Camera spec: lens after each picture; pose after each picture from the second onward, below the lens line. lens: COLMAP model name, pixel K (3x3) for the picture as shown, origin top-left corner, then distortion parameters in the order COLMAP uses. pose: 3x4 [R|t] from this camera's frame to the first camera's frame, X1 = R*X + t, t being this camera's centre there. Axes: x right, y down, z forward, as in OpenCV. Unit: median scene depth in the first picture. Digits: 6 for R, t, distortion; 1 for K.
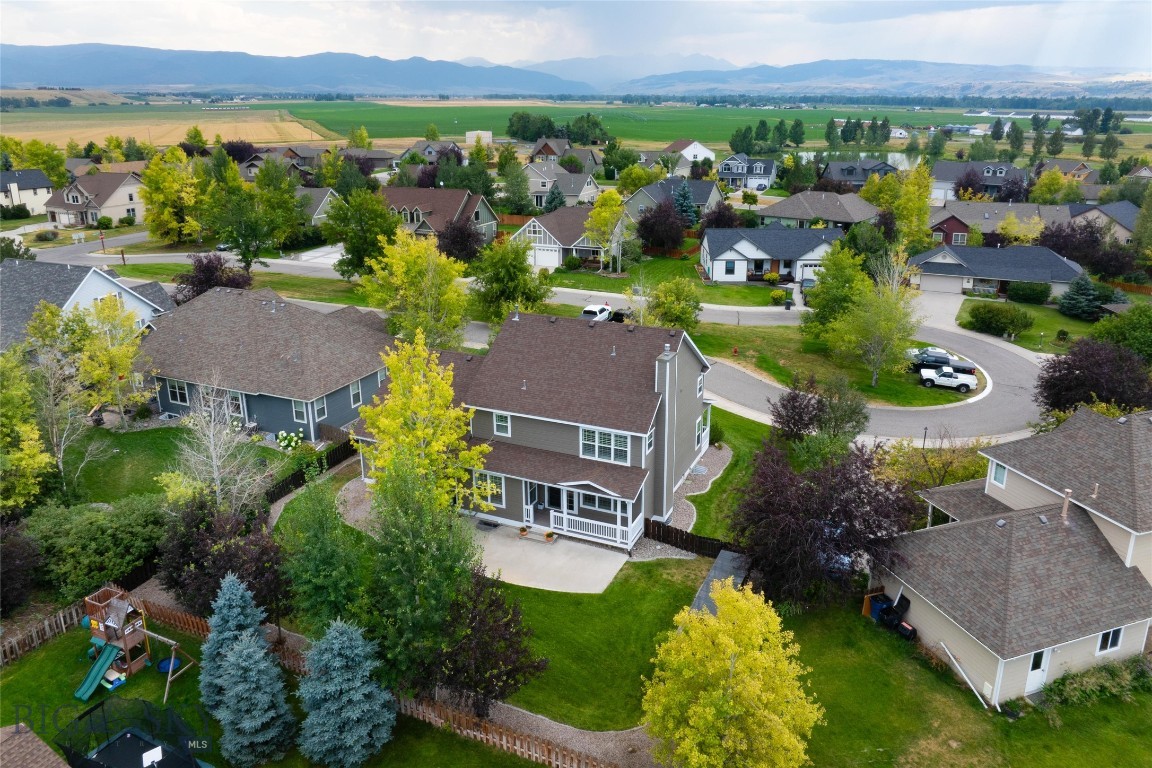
lens RADIAL K [[803.8, 0, 574.7], [0, 803.8, 343.9], [0, 0, 1]] dist [-0.037610, -0.001439]
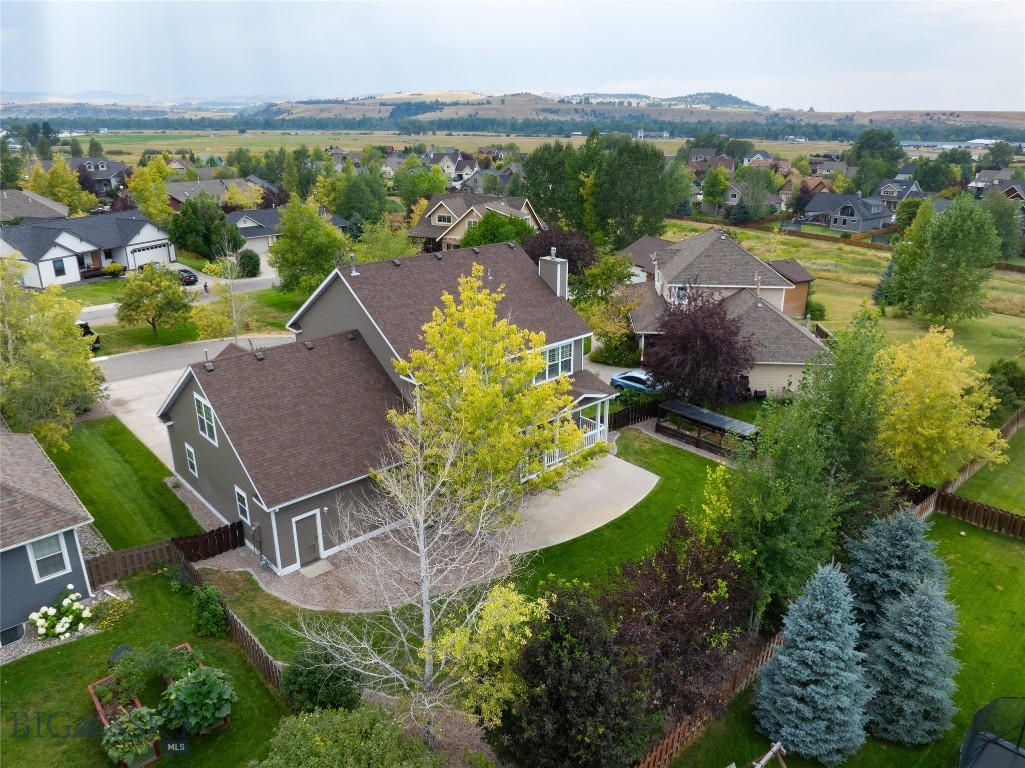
lens RADIAL K [[727.8, 0, 512.5], [0, 727.8, 384.0], [0, 0, 1]] dist [-0.049951, 0.020981]
pose [[0.388839, -0.308283, 0.868197, -0.493244], [0.260794, 0.940643, 0.217205, -0.032804], [-0.883624, 0.141963, 0.446157, 0.447285]]
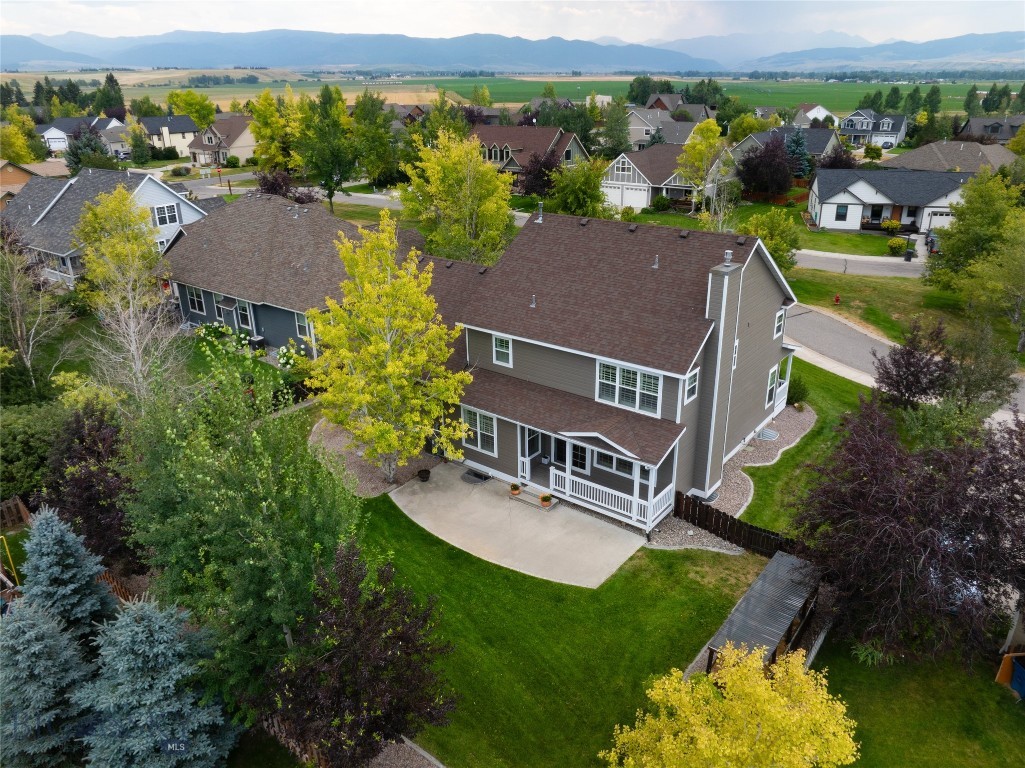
lens RADIAL K [[727.8, 0, 512.5], [0, 727.8, 384.0], [0, 0, 1]] dist [-0.049951, 0.020981]
pose [[0.971857, 0.082198, -0.220766, 0.054455], [-0.058285, 0.991914, 0.112739, 0.037218], [0.228247, -0.096699, 0.968789, 0.227724]]
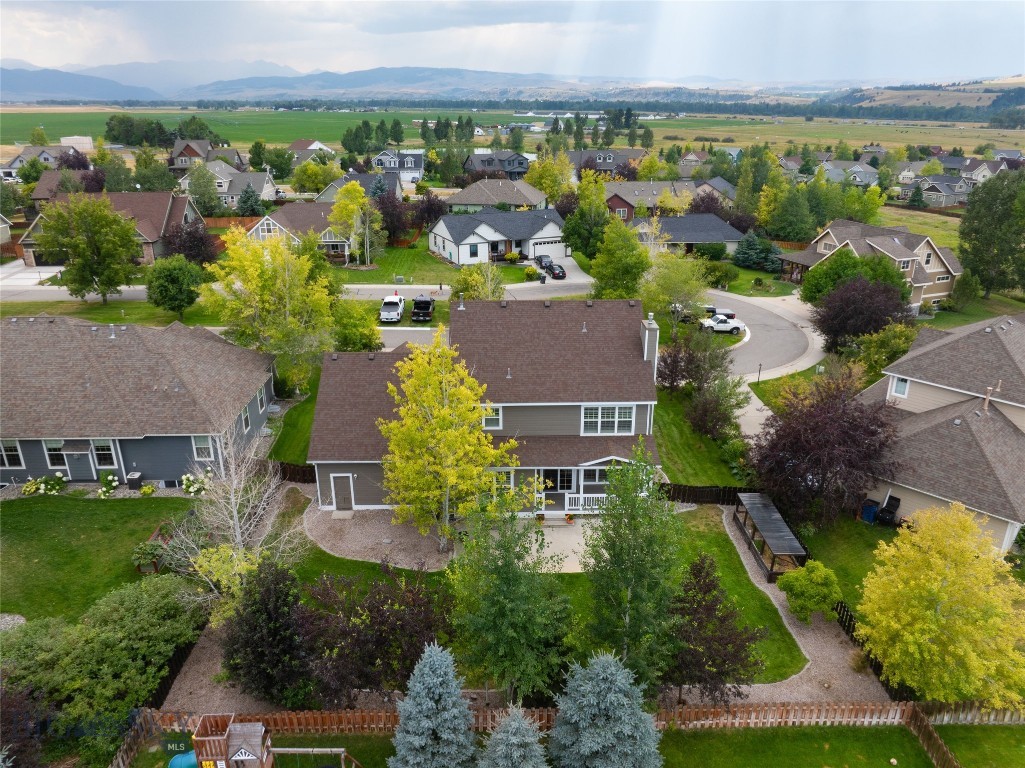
lens RADIAL K [[727.8, 0, 512.5], [0, 727.8, 384.0], [0, 0, 1]] dist [-0.049951, 0.020981]
pose [[0.901290, -0.150701, 0.406161, -0.293933], [0.120273, 0.987732, 0.099593, -0.015853], [-0.416187, -0.040912, 0.908358, 0.147993]]
